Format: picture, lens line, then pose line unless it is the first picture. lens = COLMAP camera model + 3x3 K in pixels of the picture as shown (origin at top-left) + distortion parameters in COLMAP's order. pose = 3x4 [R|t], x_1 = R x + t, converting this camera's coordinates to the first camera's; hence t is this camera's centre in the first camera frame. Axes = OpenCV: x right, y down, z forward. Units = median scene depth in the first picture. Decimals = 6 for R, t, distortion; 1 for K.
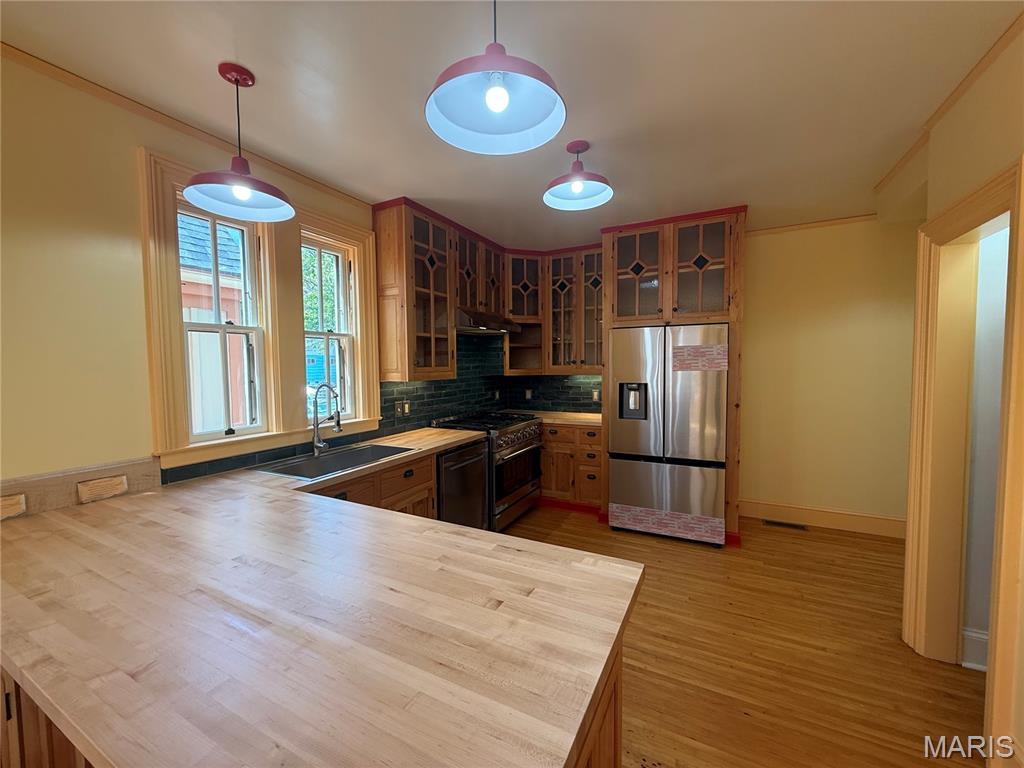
lens RADIAL K [[406.2, 0, 510.2], [0, 406.2, 386.1], [0, 0, 1]] dist [-0.001851, 0.000307]
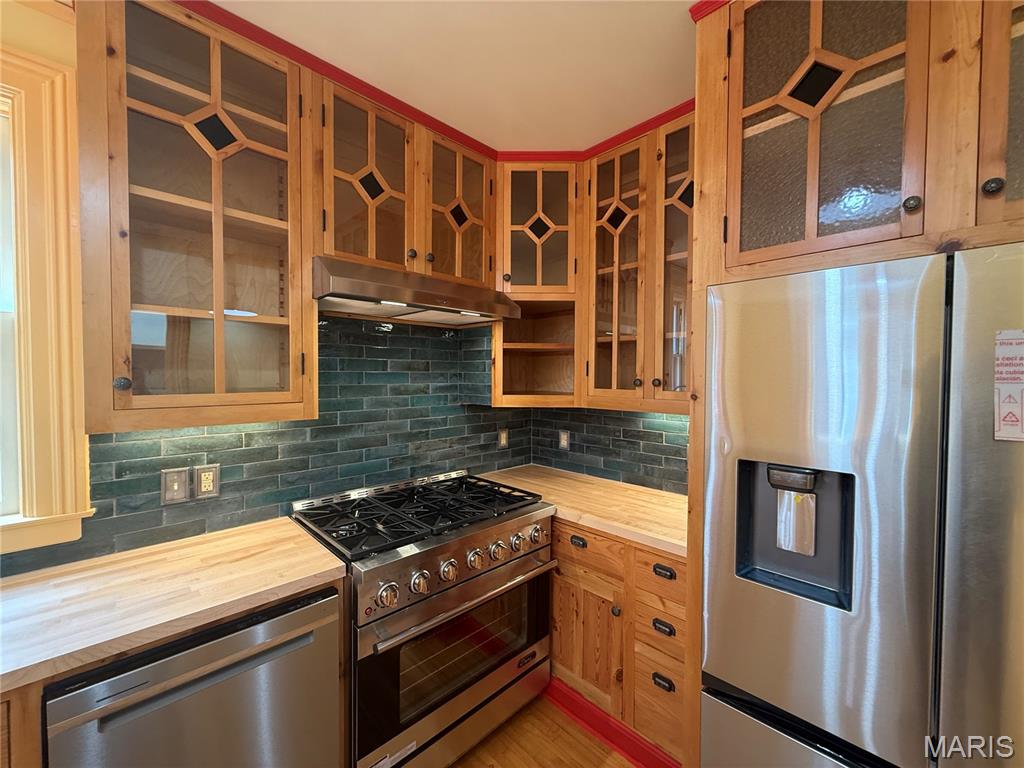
lens RADIAL K [[406.2, 0, 510.1], [0, 406.2, 385.4], [0, 0, 1]] dist [-0.001851, 0.000307]
pose [[0.950137, 0.022419, -0.311026, 0.204110], [-0.031491, 0.999212, -0.024177, -0.051766], [0.310239, 0.032766, 0.950094, 0.674333]]
